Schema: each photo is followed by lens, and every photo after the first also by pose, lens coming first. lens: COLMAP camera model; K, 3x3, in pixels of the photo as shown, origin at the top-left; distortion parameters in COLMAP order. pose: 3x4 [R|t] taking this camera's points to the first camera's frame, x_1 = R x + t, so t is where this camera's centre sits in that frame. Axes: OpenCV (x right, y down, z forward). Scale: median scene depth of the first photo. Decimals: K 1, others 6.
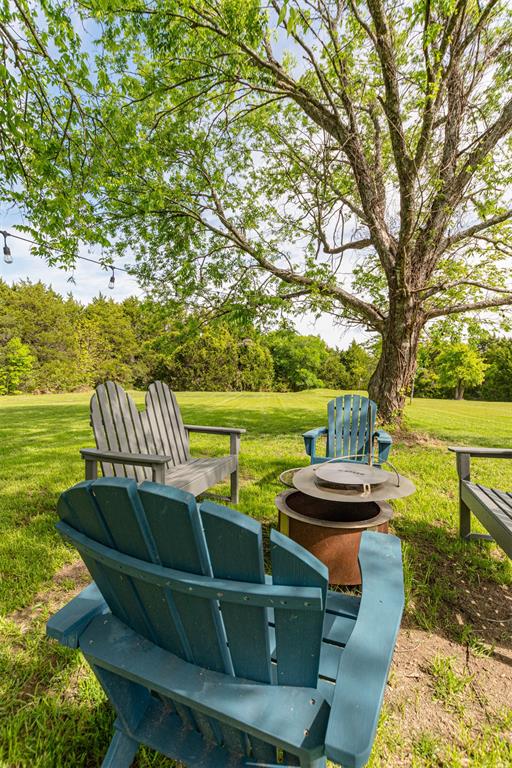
lens RADIAL K [[323.3, 0, 256.0], [0, 323.3, 384.0], [0, 0, 1]] dist [0.002272, 0.000139]
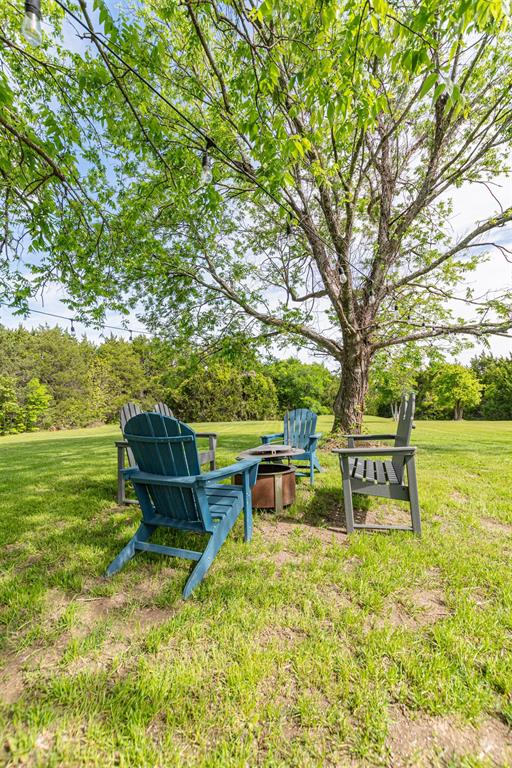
lens RADIAL K [[323.3, 0, 256.0], [0, 323.3, 384.0], [0, 0, 1]] dist [0.002272, 0.000139]
pose [[0.998847, -0.042255, -0.022789, 0.053633], [0.039930, 0.994744, -0.094282, 0.019282], [0.026653, 0.093263, 0.995285, -0.150180]]
